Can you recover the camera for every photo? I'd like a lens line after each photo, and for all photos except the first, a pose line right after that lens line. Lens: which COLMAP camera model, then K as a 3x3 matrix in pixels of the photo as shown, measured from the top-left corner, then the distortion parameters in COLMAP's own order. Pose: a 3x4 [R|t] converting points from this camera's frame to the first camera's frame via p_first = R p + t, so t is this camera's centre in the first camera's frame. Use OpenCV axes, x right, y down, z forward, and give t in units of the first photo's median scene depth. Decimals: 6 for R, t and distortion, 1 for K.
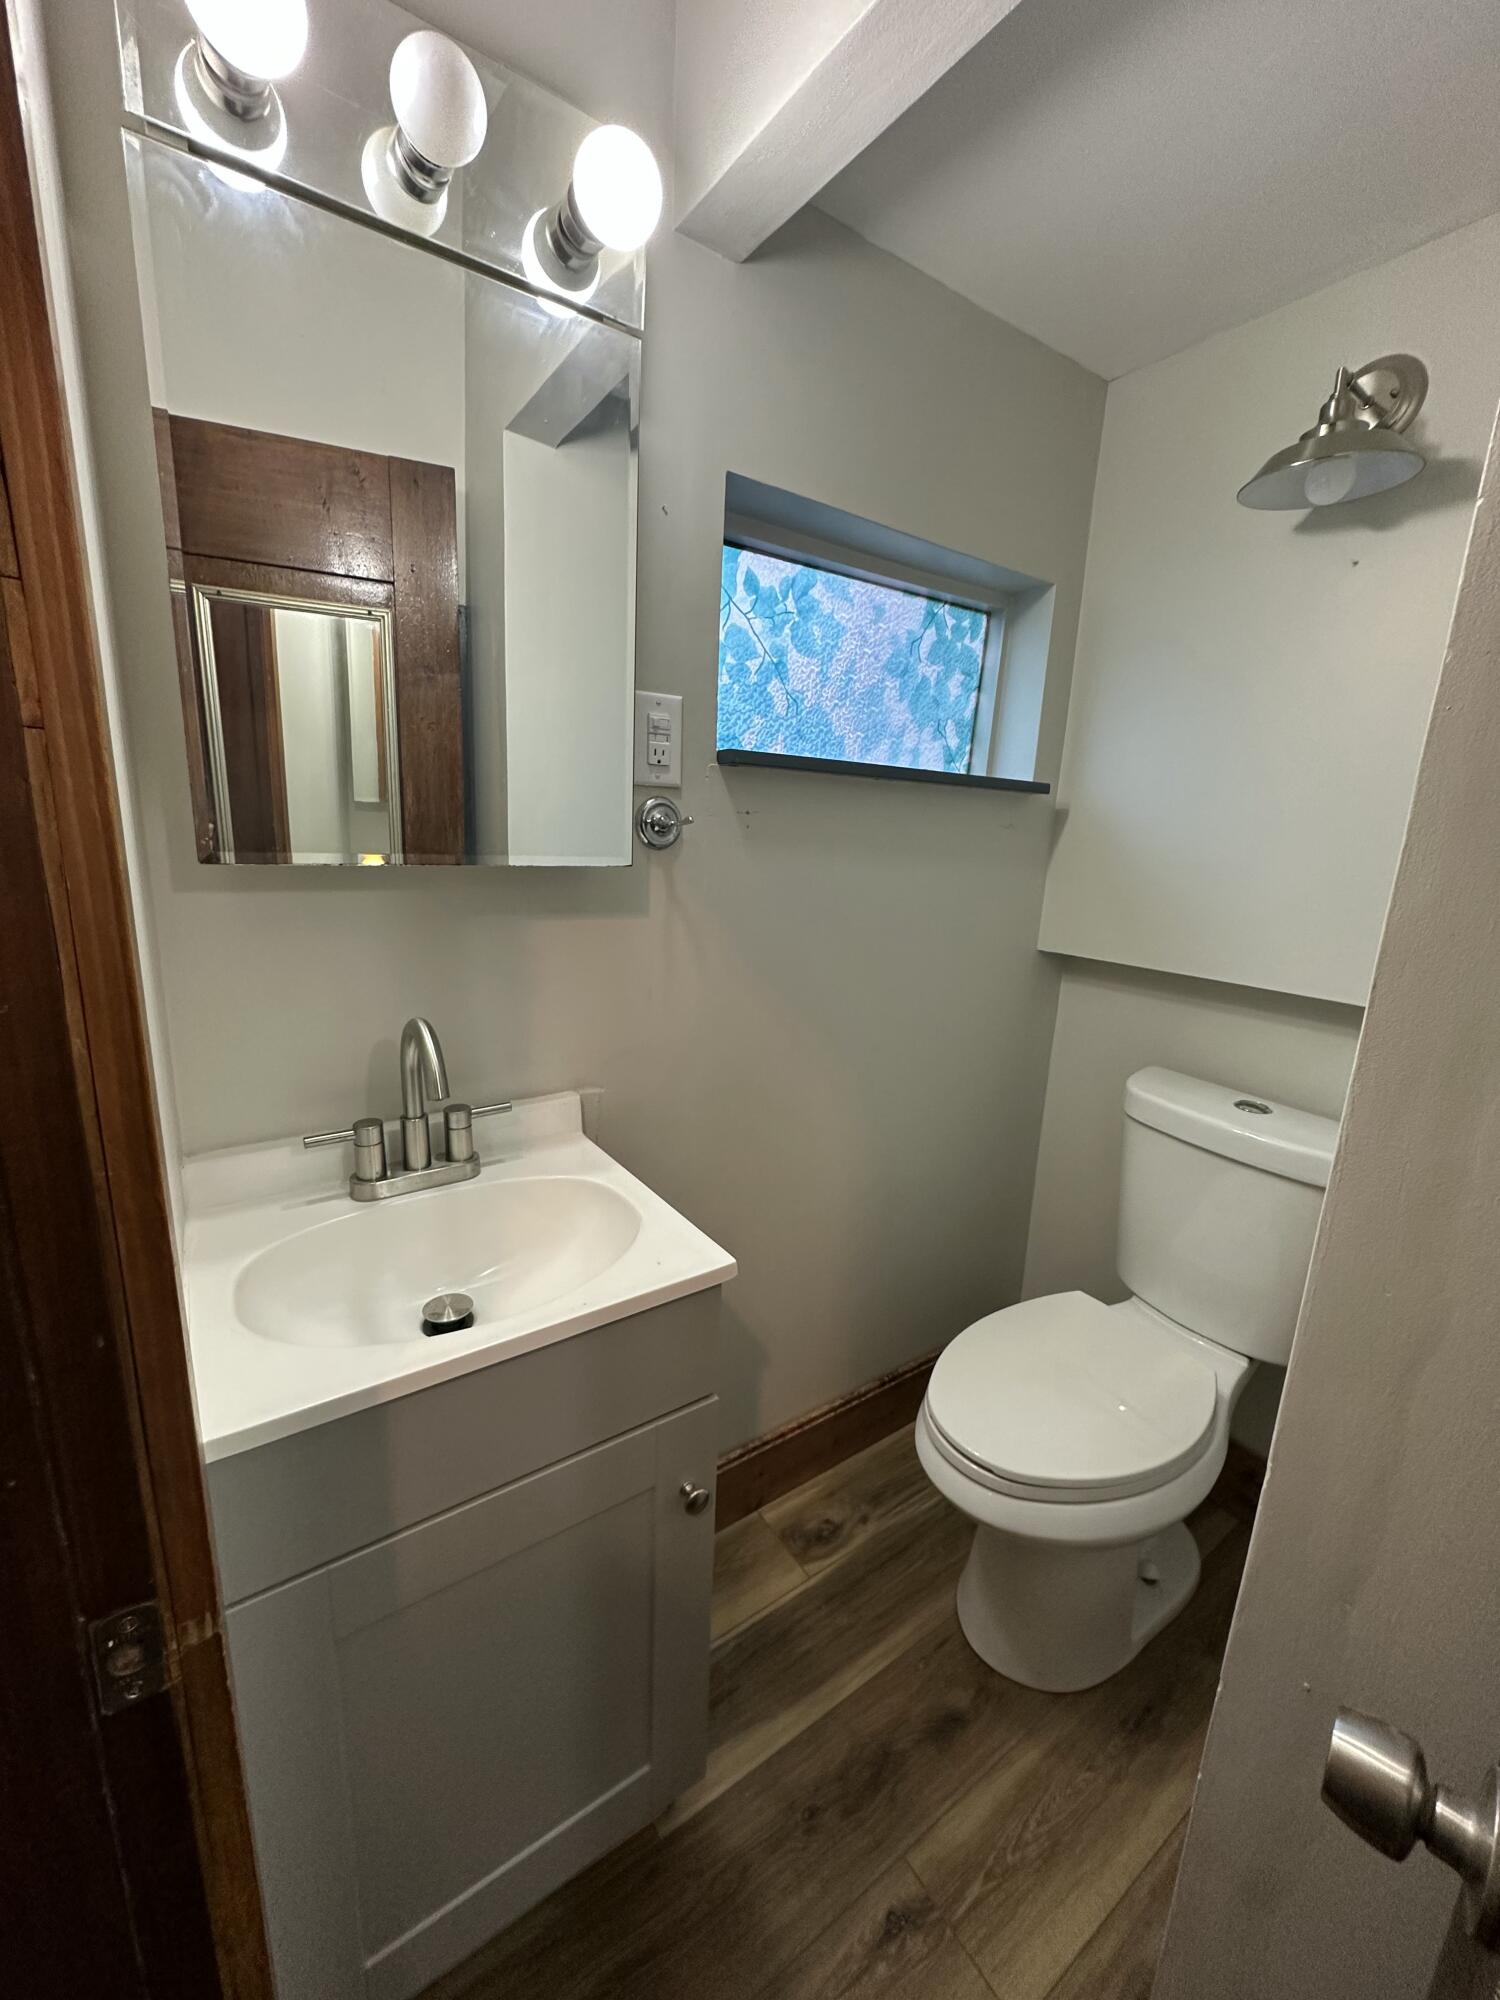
lens RADIAL K [[792.6, 0, 752.2], [0, 792.6, 1001.5], [0, 0, 1]] dist [-0.001687, 0.000513]
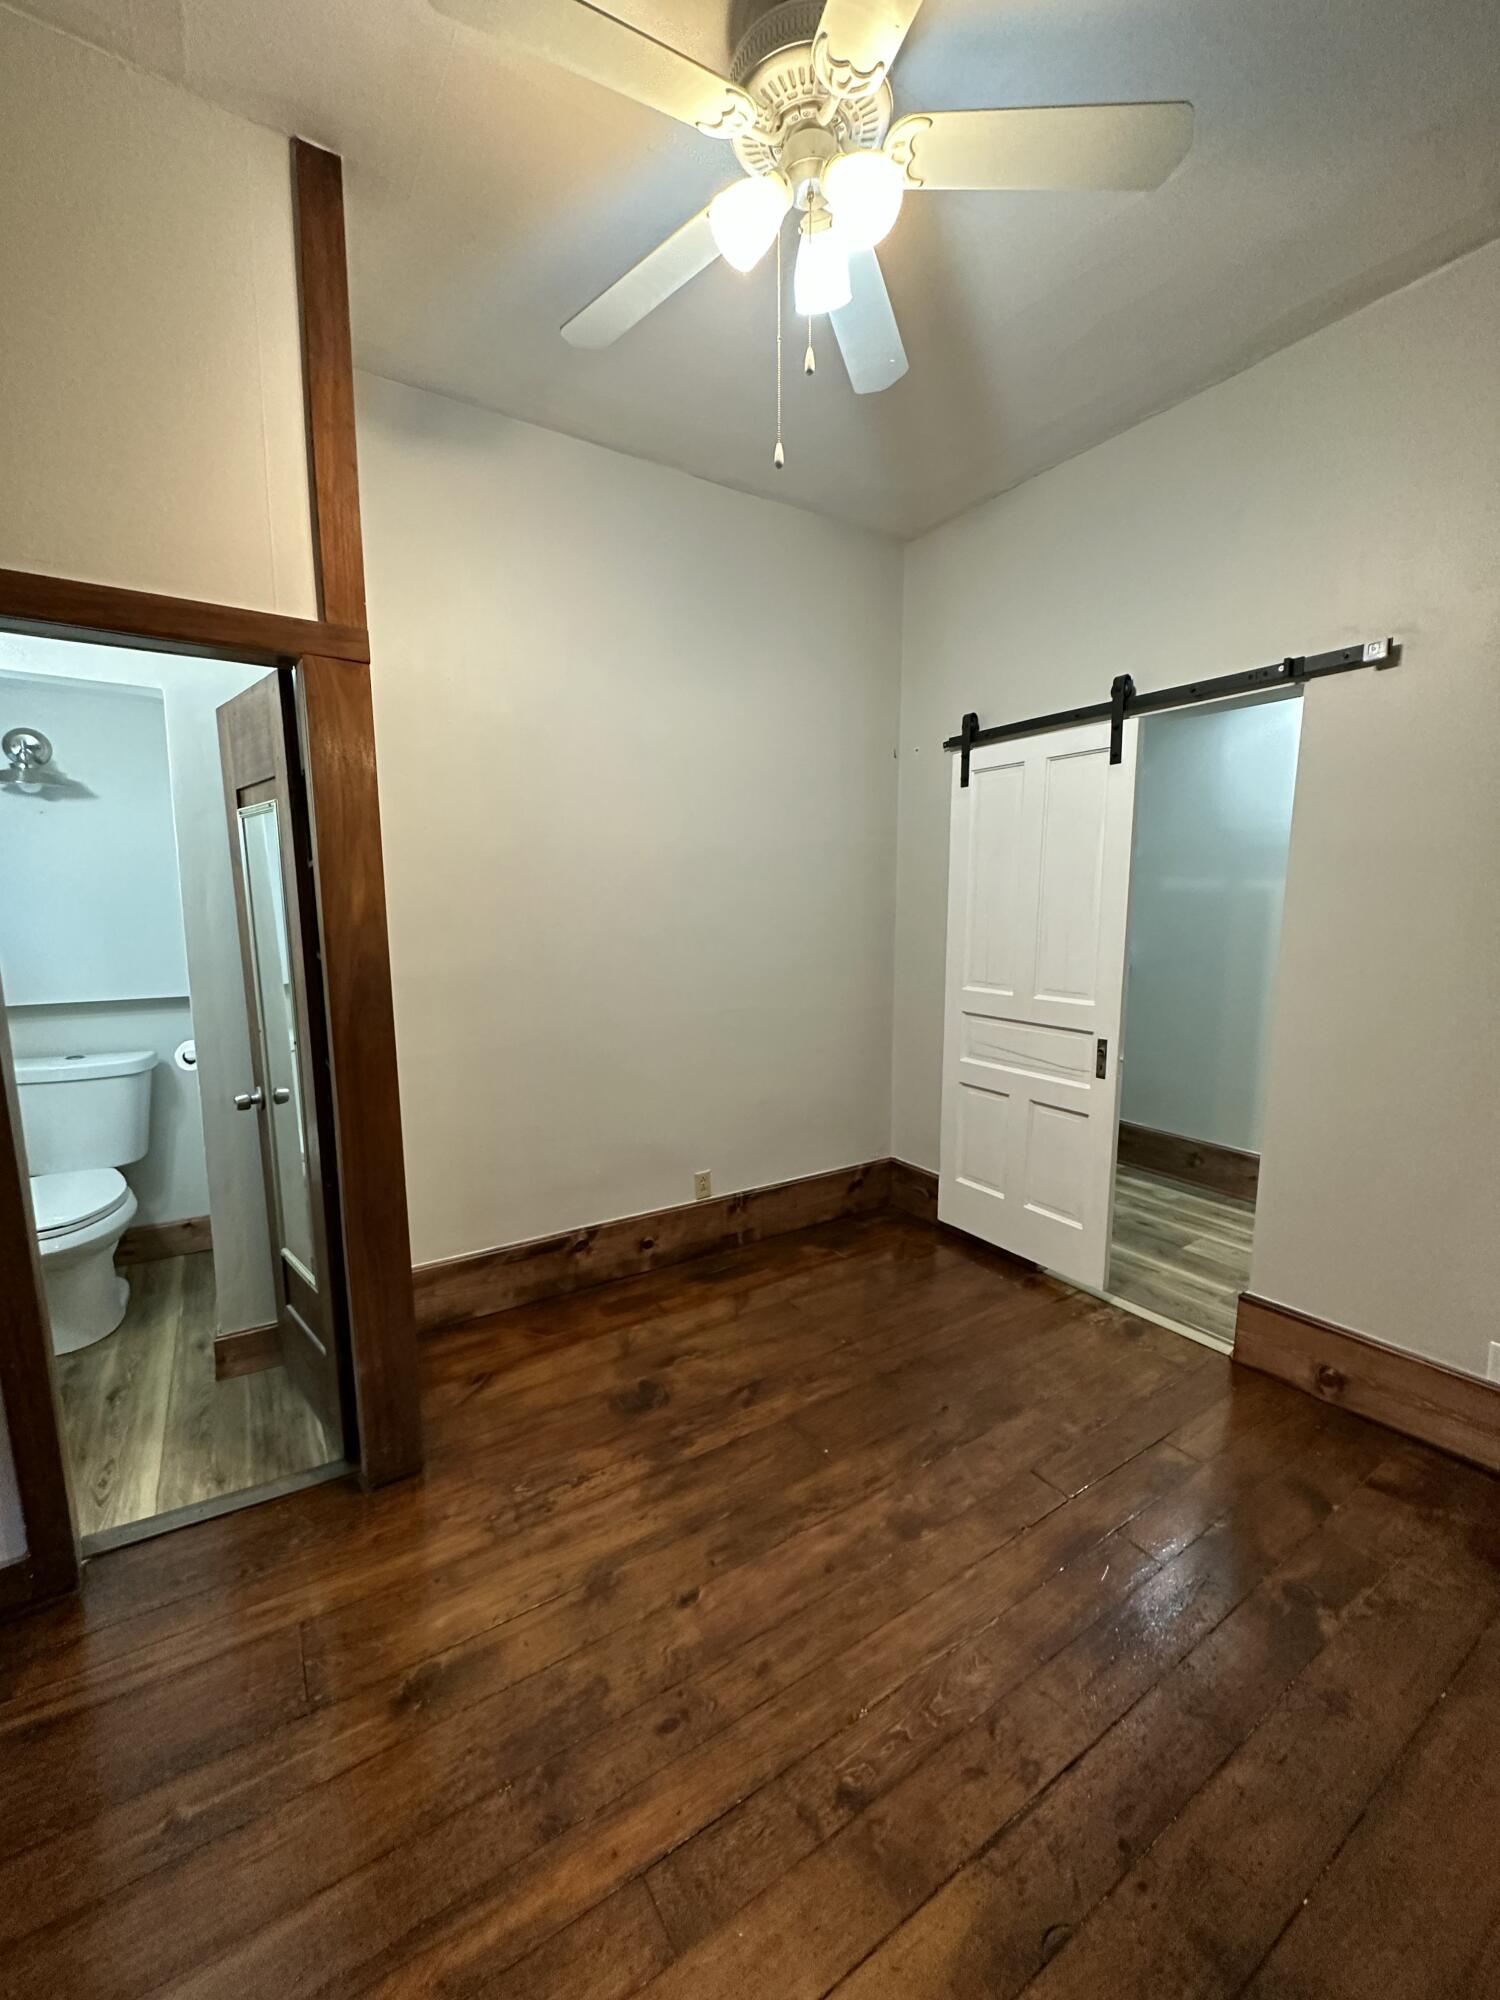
lens RADIAL K [[796.4, 0, 741.9], [0, 796.4, 1002.3], [0, 0, 1]] dist [-0.001631, 0.000297]
pose [[0.046231, -0.170652, 0.984246, -1.174944], [0.215555, 0.963791, 0.156980, 0.031413], [-0.975397, 0.204902, 0.081342, -0.809078]]
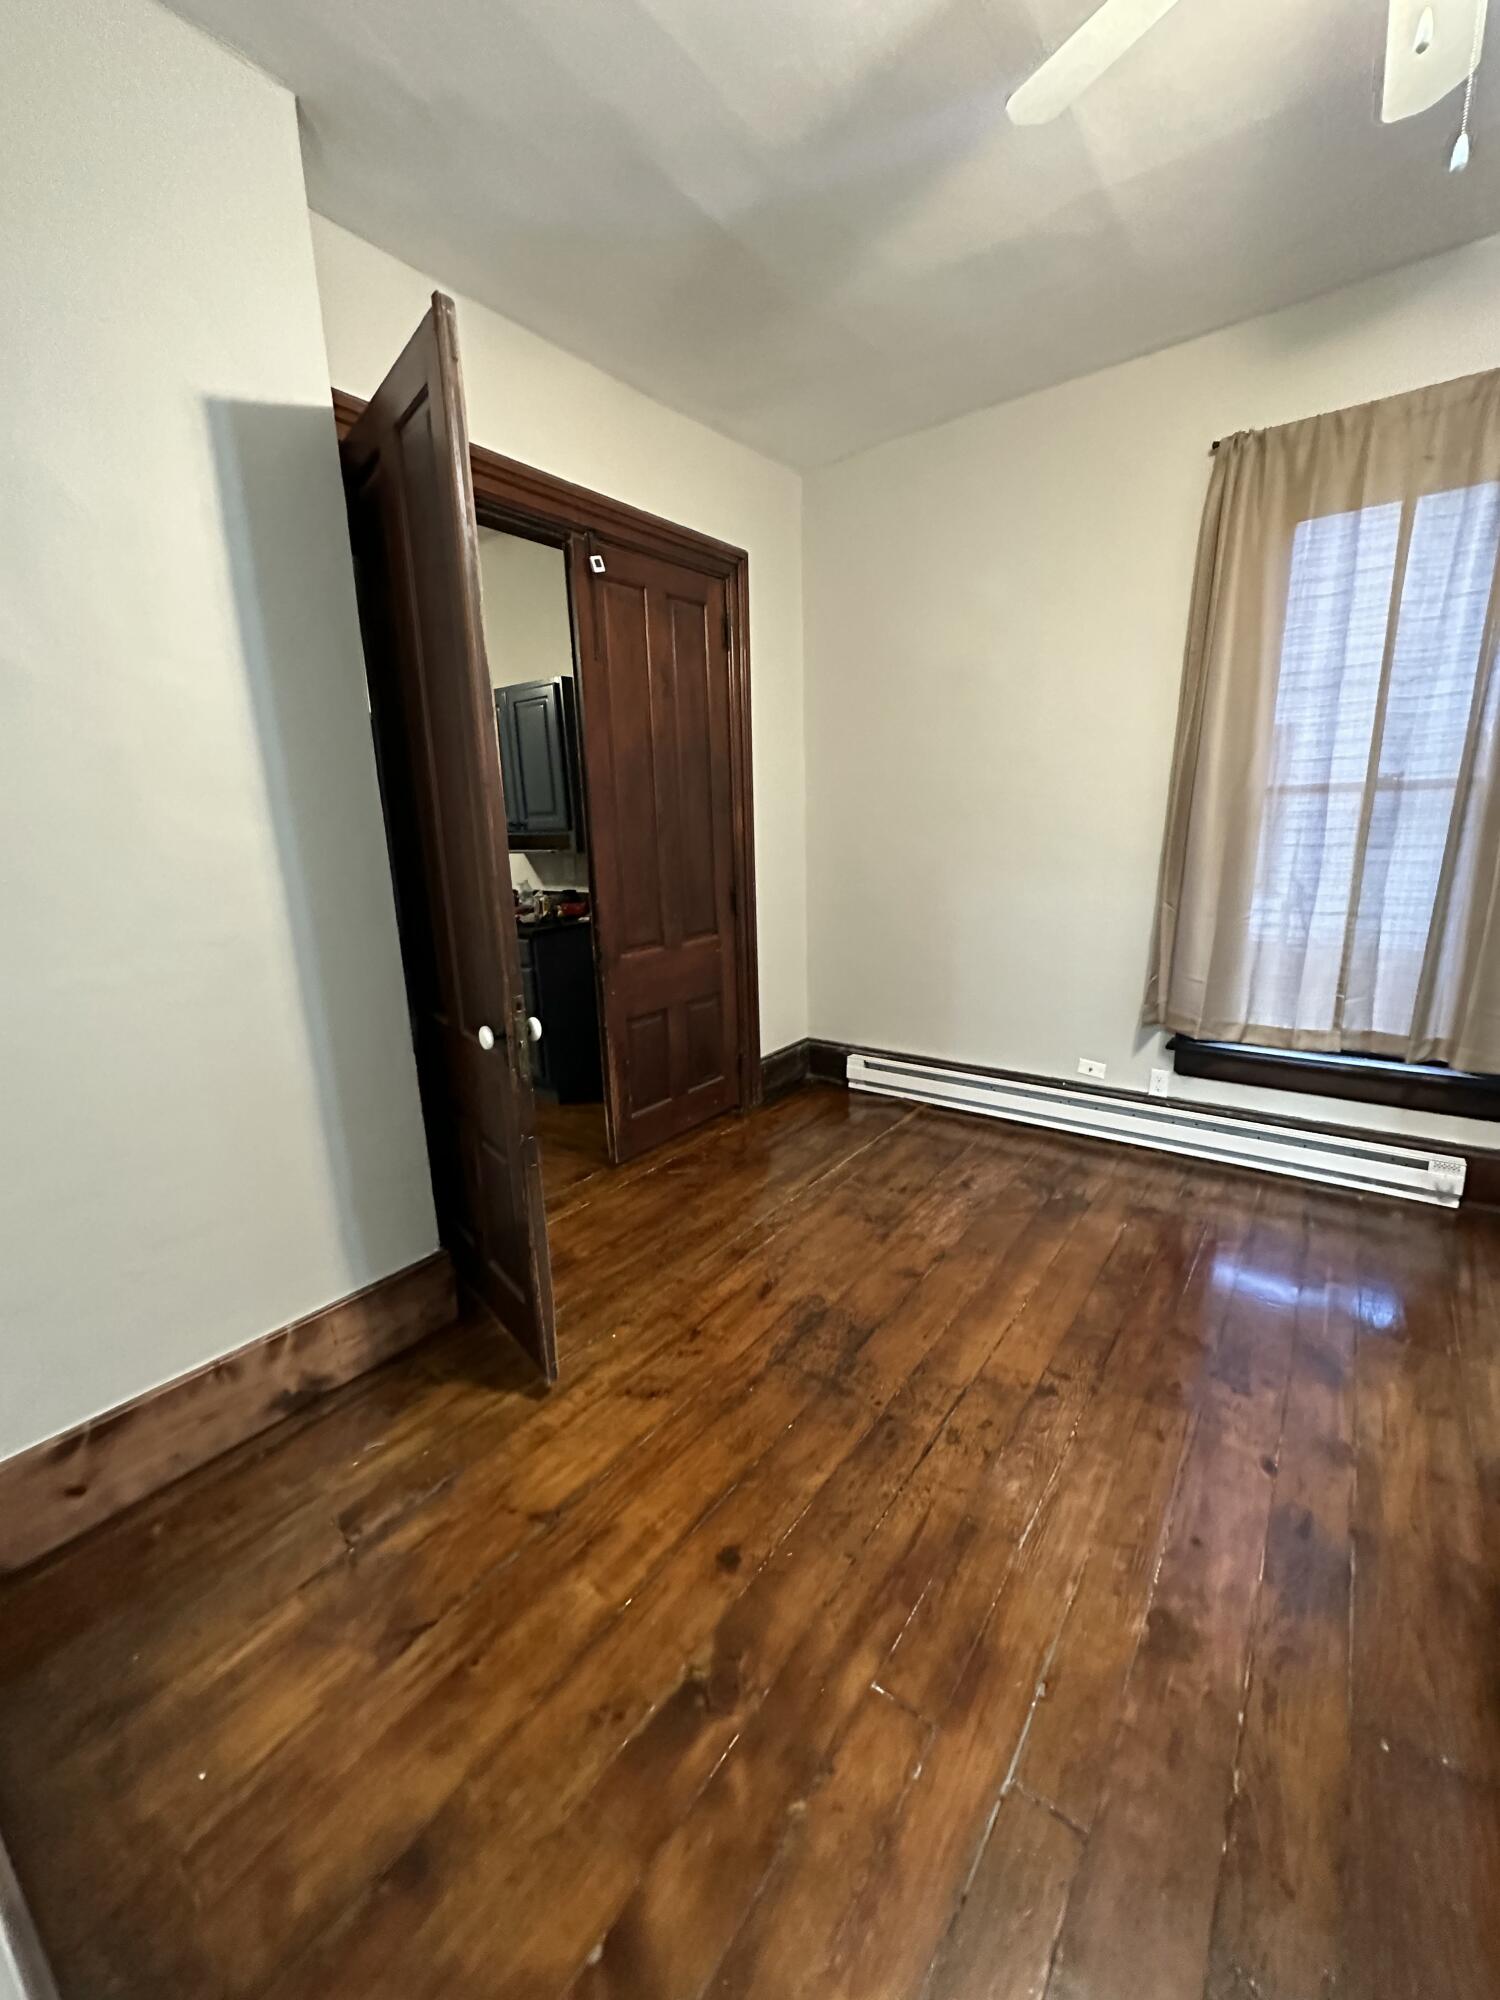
lens RADIAL K [[792.6, 0, 752.2], [0, 792.6, 1001.5], [0, 0, 1]] dist [-0.001687, 0.000513]
pose [[0.304263, 0.180048, -0.935418, 0.524670], [-0.160097, 0.977673, 0.136107, 0.283528], [0.939038, 0.108345, 0.326295, -1.656262]]
